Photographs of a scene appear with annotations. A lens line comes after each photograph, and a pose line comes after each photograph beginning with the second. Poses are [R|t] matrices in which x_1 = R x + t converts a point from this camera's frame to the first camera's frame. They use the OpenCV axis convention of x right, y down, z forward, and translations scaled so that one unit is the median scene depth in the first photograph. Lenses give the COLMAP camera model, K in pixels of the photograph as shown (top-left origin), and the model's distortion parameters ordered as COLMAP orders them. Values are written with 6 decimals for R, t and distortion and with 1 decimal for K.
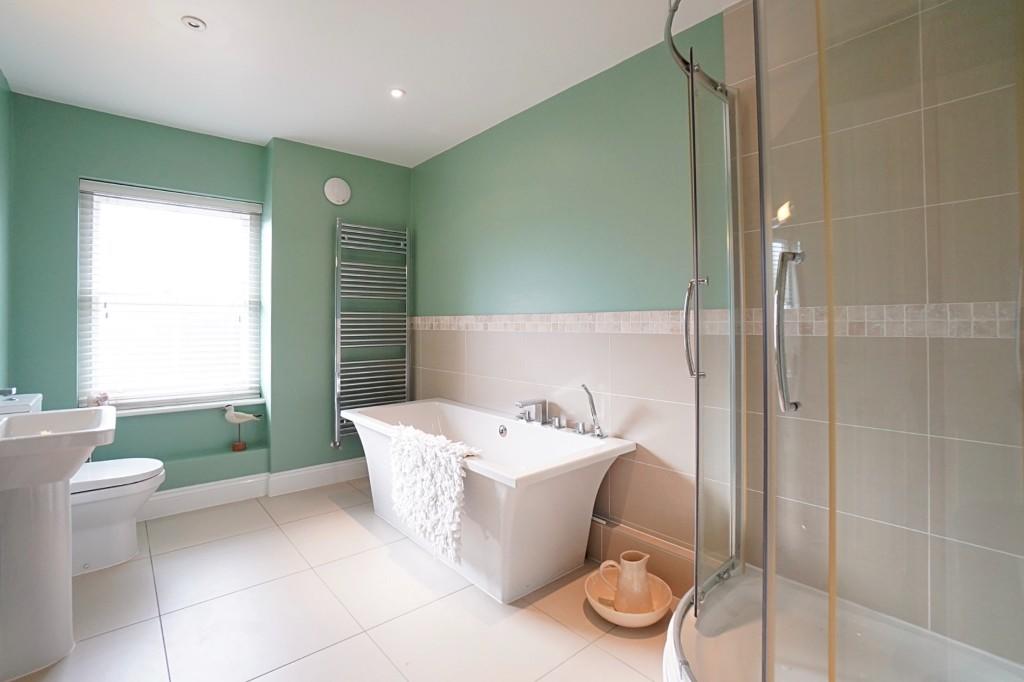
lens RADIAL K [[452.2, 0, 507.1], [0, 452.2, 333.1], [0, 0, 1]] dist [-0.035421, 0.004805]
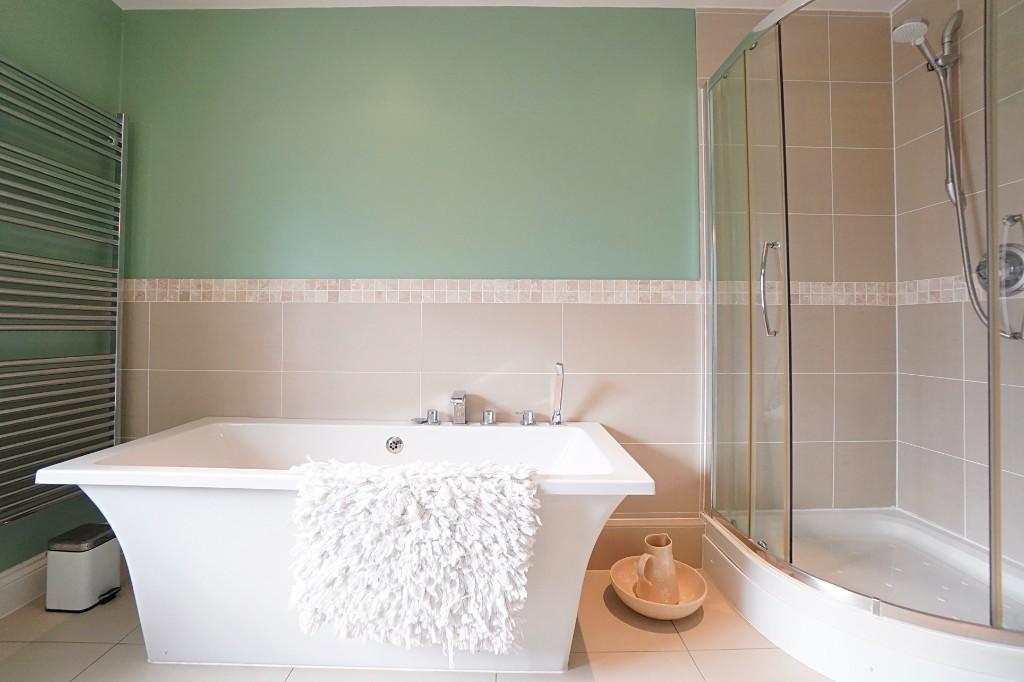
lens RADIAL K [[452.2, 0, 507.1], [0, 452.2, 332.7], [0, 0, 1]] dist [-0.035421, 0.004805]
pose [[0.674648, -0.003508, 0.738132, -0.437811], [0.006768, 0.999976, -0.001433, 0.050372], [-0.738109, 0.005963, 0.674655, 0.440088]]
